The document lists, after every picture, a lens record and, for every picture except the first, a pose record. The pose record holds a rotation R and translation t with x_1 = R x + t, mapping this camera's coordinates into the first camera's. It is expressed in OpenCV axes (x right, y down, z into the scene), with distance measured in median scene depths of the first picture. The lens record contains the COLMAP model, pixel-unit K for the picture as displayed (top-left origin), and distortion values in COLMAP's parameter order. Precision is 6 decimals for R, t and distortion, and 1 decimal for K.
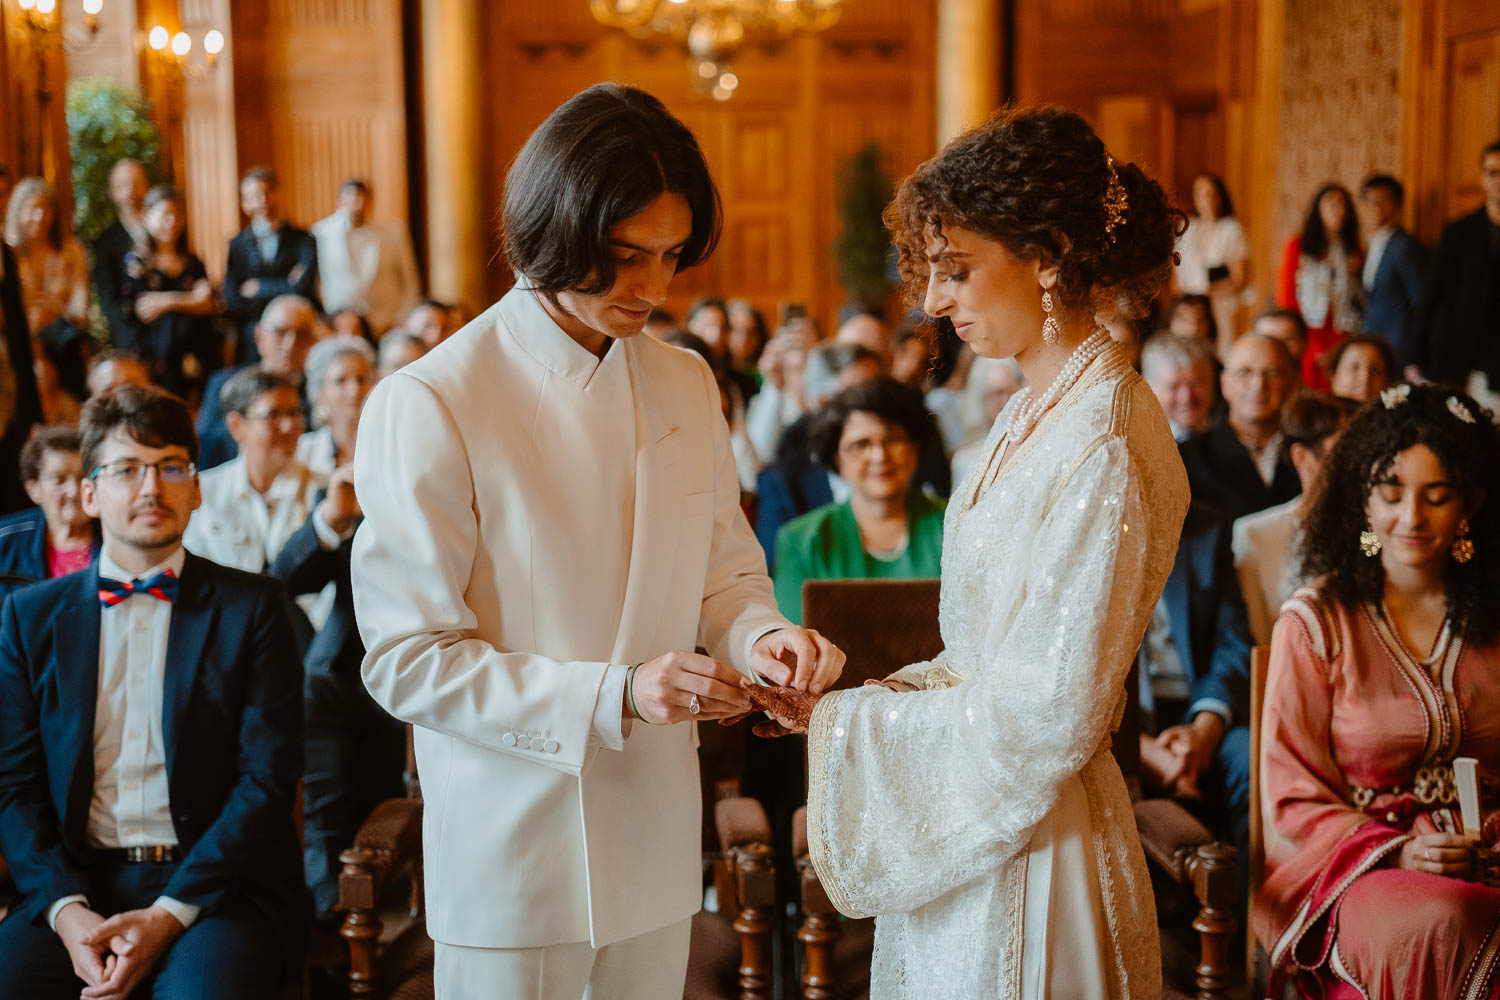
lens RADIAL K [[2199.5, 0, 743.8], [0, 2199.5, 495.0], [0, 0, 1]] dist [-0.008966, 0.090184]
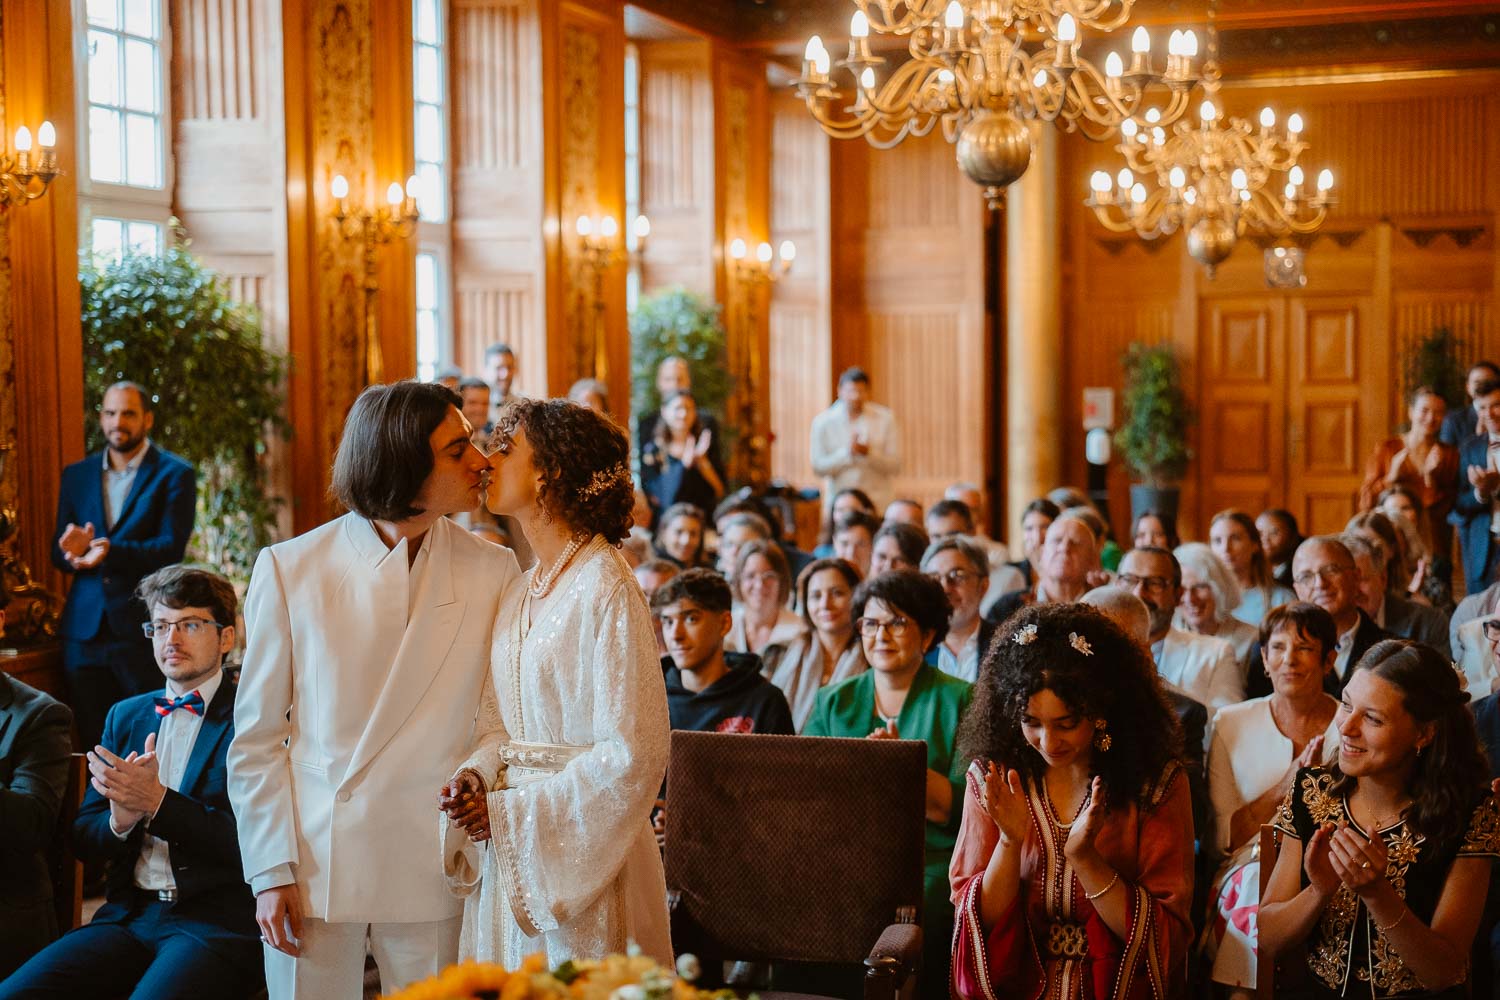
lens RADIAL K [[2204.6, 0, 750.0], [0, 2204.6, 500.0], [0, 0, 1]] dist [-0.015269, 0.011333]
pose [[0.937655, 0.015429, -0.347225, 0.146938], [-0.041461, 0.996846, -0.067669, -0.001064], [0.345085, 0.077847, 0.935337, -0.058837]]
